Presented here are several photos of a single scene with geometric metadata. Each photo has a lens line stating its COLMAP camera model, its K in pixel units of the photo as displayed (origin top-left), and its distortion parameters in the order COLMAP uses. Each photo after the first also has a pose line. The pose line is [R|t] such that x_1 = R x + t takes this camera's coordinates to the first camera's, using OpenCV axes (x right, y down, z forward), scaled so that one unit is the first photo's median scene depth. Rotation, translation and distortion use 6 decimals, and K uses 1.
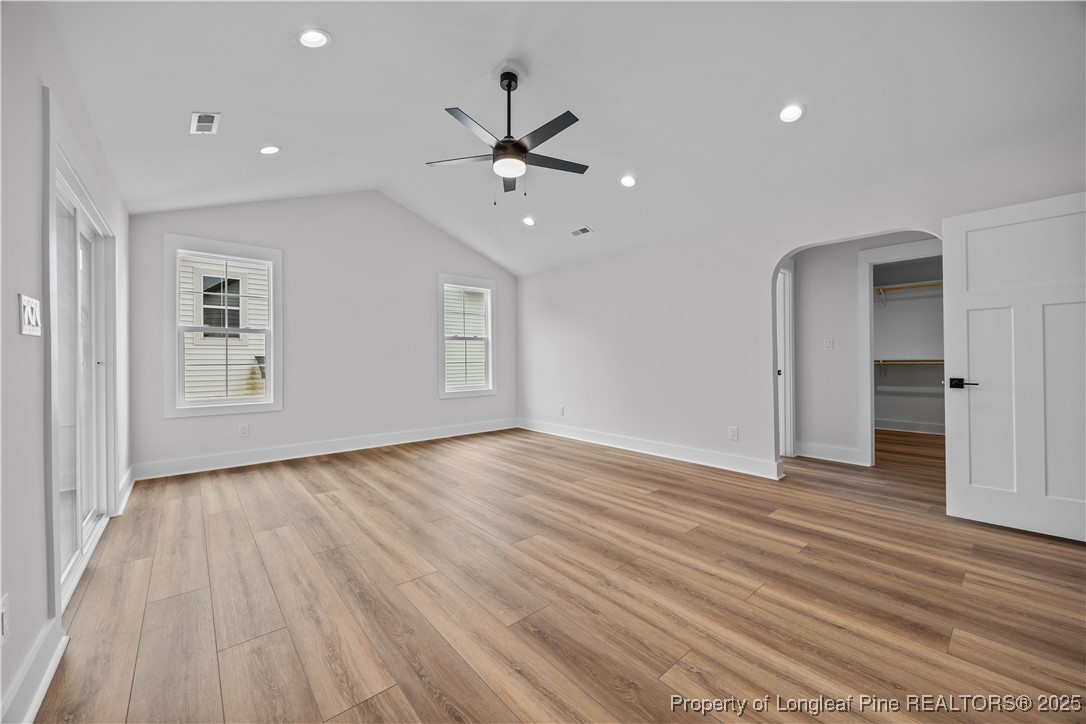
lens RADIAL K [[414.3, 0, 543.7], [0, 414.3, 358.6], [0, 0, 1]] dist [-0.011570, -0.000130]
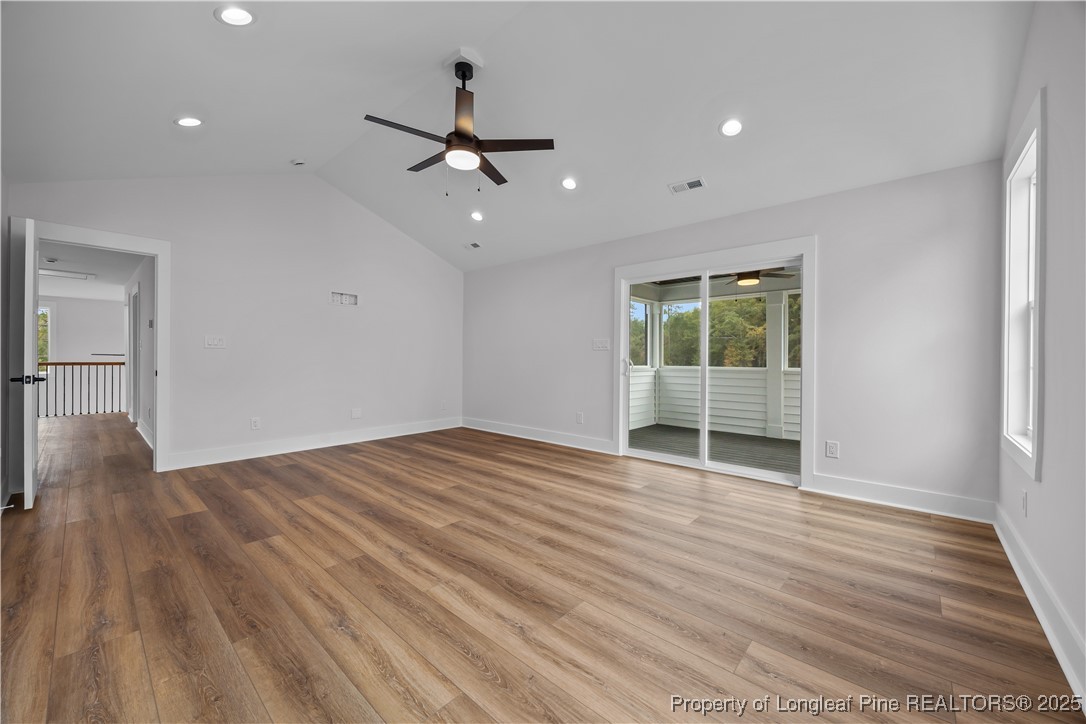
lens RADIAL K [[414.3, 0, 545.3], [0, 414.3, 360.3], [0, 0, 1]] dist [-0.011570, -0.000130]
pose [[-0.990924, 0.001152, -0.134422, -0.143785], [0.000524, 0.999989, 0.004705, 0.005486], [0.134426, 0.004592, -0.990913, 2.009782]]
